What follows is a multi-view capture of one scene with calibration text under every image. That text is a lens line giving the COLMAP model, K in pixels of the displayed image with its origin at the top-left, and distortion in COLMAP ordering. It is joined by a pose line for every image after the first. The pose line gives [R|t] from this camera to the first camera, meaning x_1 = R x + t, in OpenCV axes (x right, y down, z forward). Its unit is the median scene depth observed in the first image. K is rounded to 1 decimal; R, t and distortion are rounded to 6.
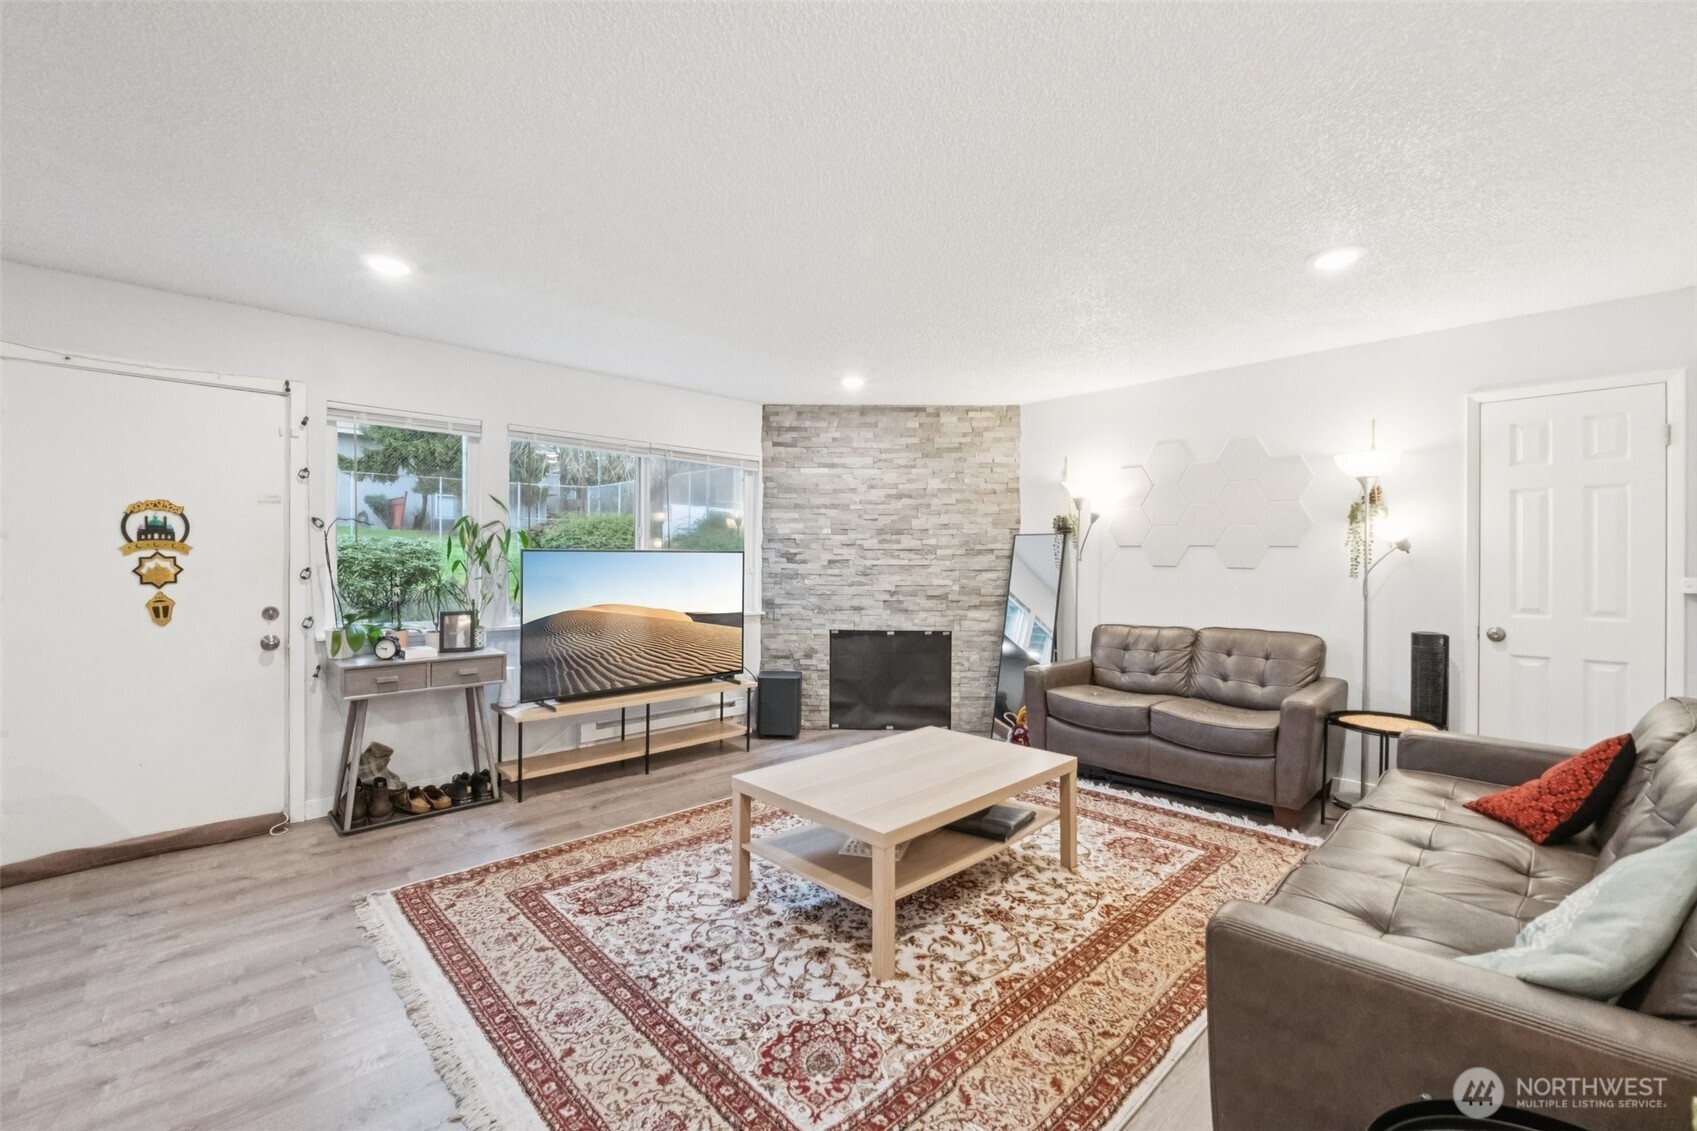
lens RADIAL K [[711.2, 0, 848.2], [0, 711.2, 564.1], [0, 0, 1]] dist [-0.010352, -0.000144]
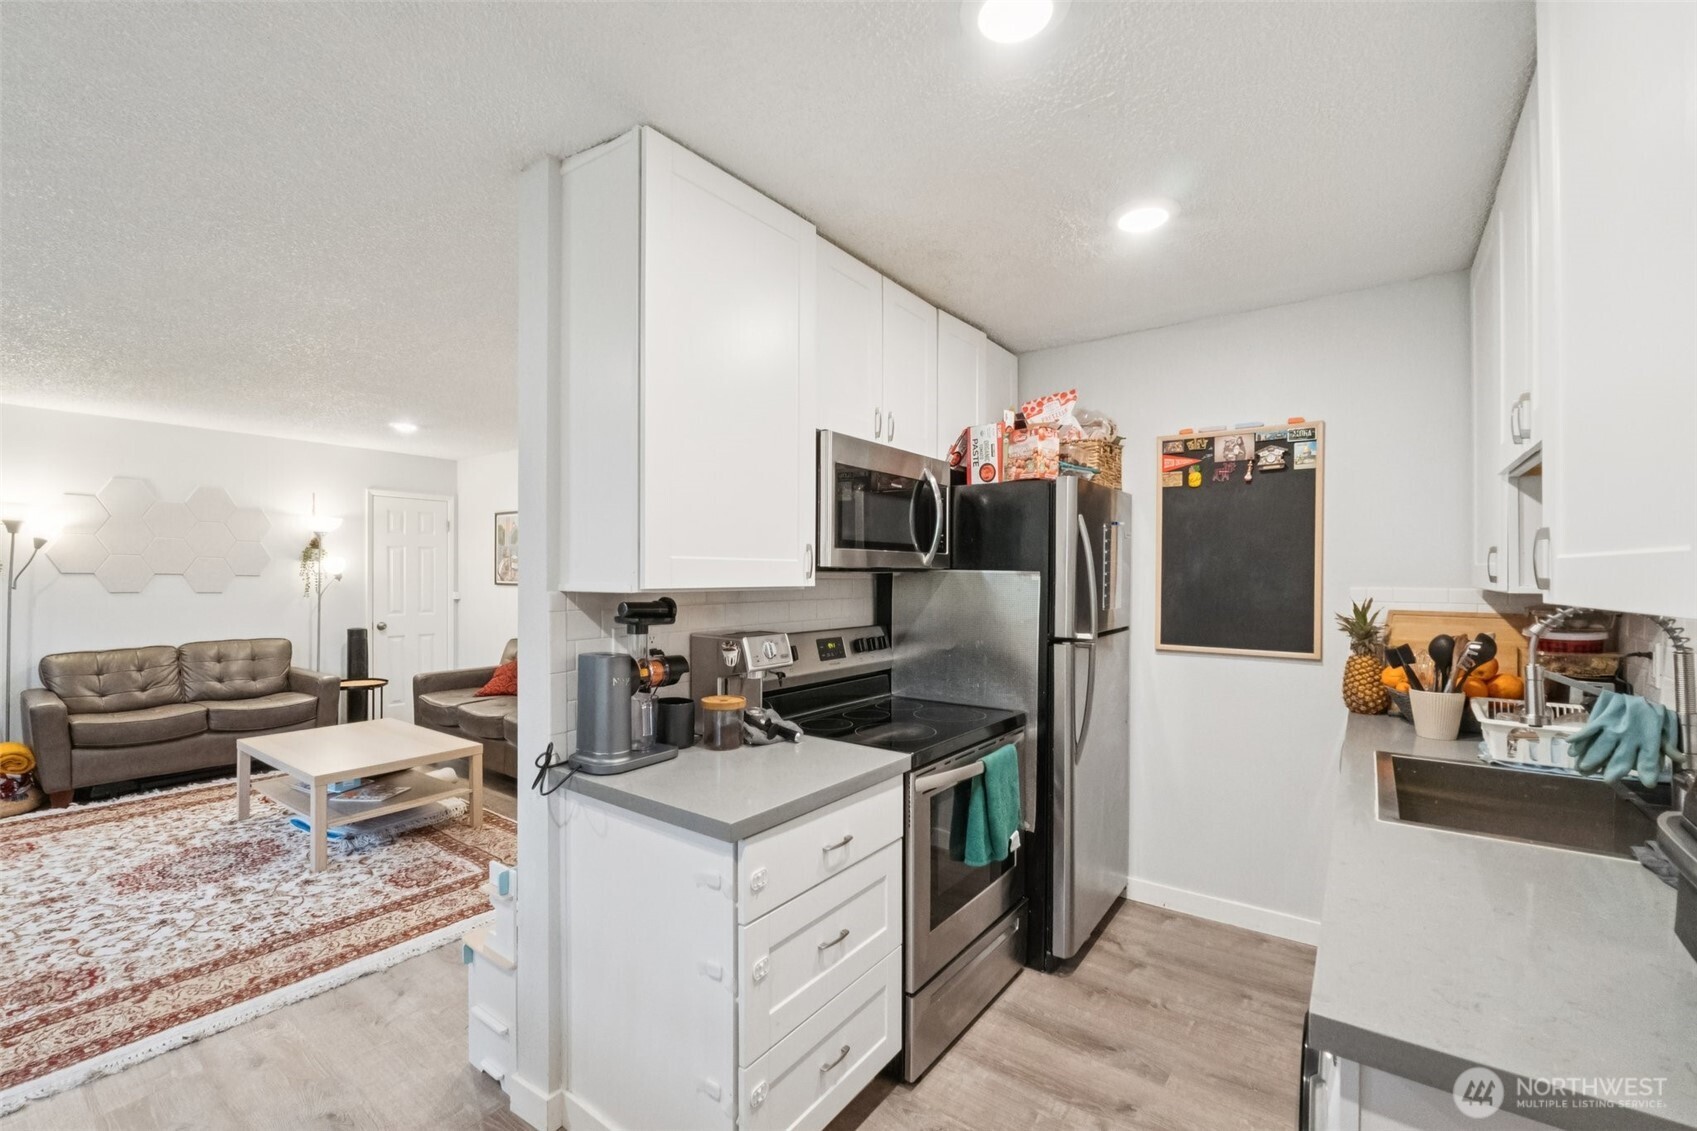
lens RADIAL K [[711.7, 0, 849.9], [0, 711.7, 586.0], [0, 0, 1]] dist [-0.006757, -0.000612]
pose [[-0.163800, -0.021755, 0.986254, -0.985933], [-0.004008, 0.999763, 0.021387, -0.042885], [-0.986485, -0.000450, -0.163849, 0.108417]]
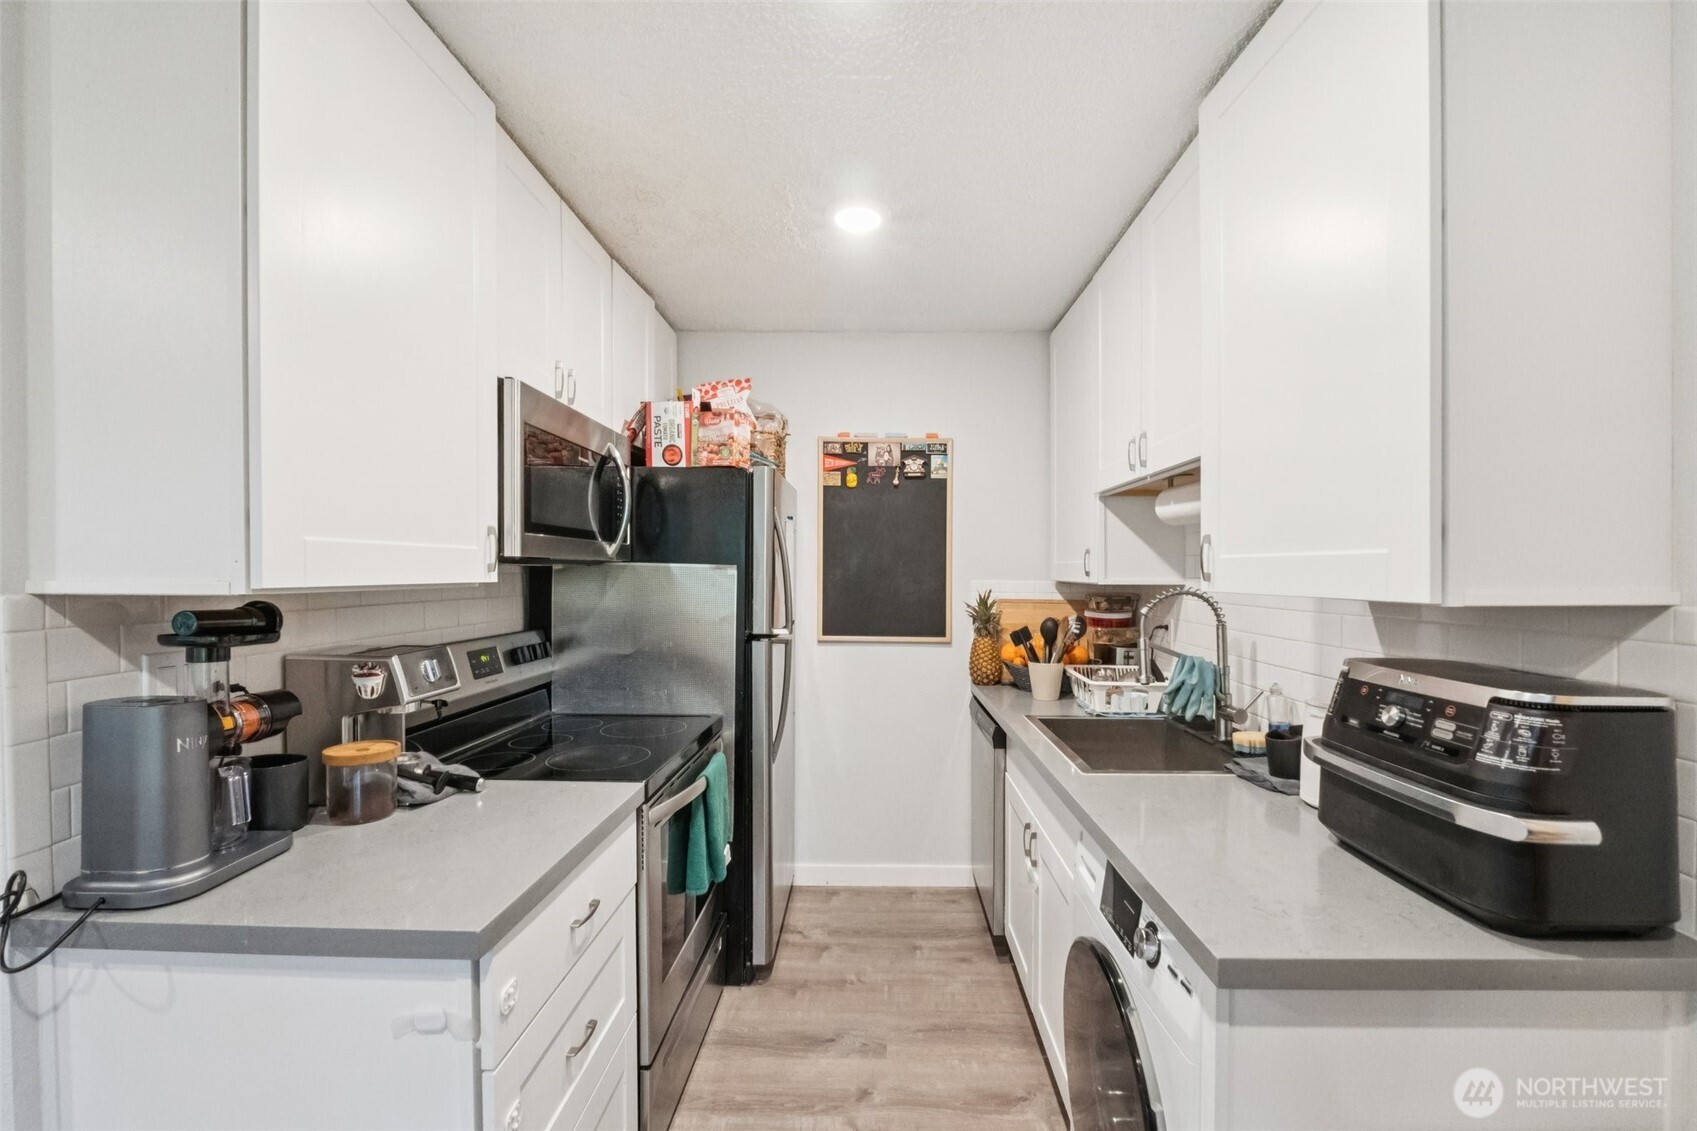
lens RADIAL K [[714.1, 0, 866.2], [0, 714.1, 587.8], [0, 0, 1]] dist [-0.009796, -0.000081]
pose [[-0.706415, -0.026628, 0.707297, -0.883124], [-0.011066, 0.999585, 0.026579, -0.041029], [-0.707711, 0.010949, -0.706417, 0.189928]]
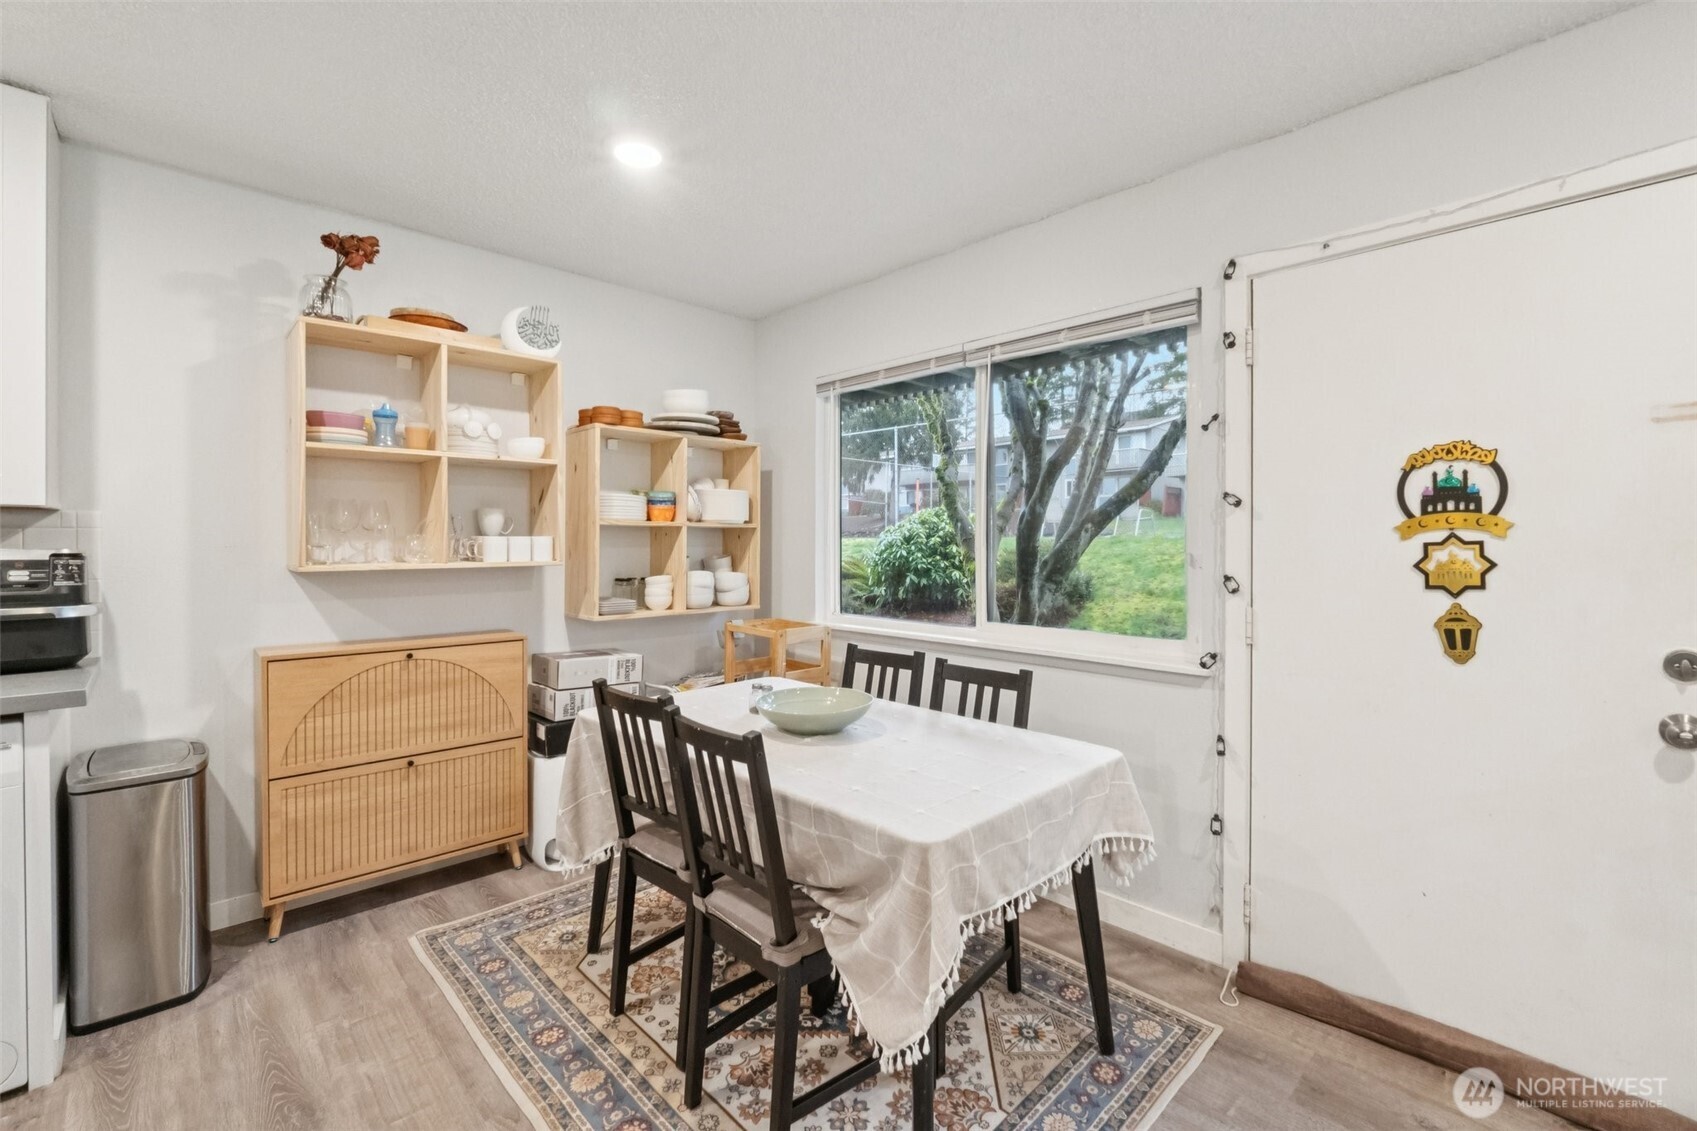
lens RADIAL K [[721.4, 0, 860.5], [0, 721.4, 548.9], [0, 0, 1]] dist [-0.009862, 0.000064]
pose [[0.004839, -0.000930, -0.999988, -0.336943], [-0.004248, 0.999991, -0.000950, -0.001704], [0.999979, 0.004253, 0.004835, 0.432665]]
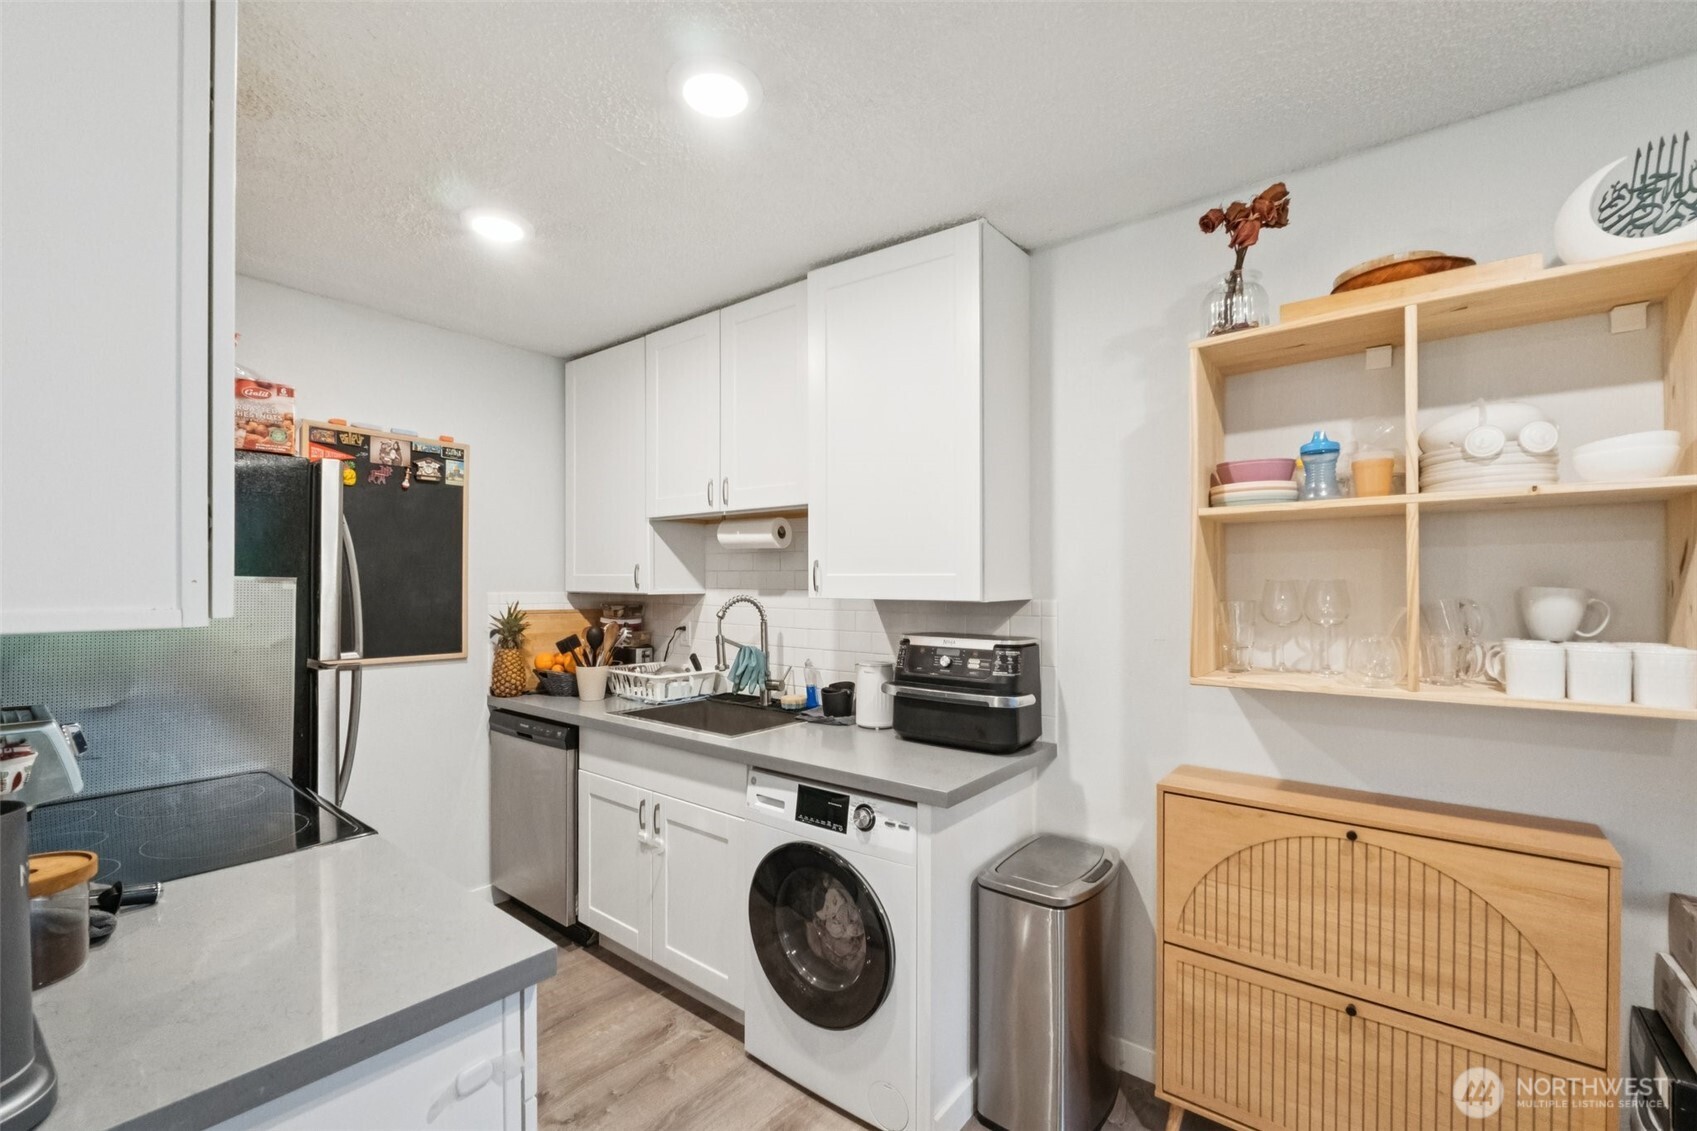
lens RADIAL K [[718.8, 0, 845.4], [0, 718.8, 586.7], [0, 0, 1]] dist [-0.005980, -0.000189]
pose [[-0.992087, -0.009419, -0.125196, -0.675650], [-0.009844, 0.999948, 0.002774, -0.041890], [0.125163, 0.003985, -0.992128, 0.384021]]
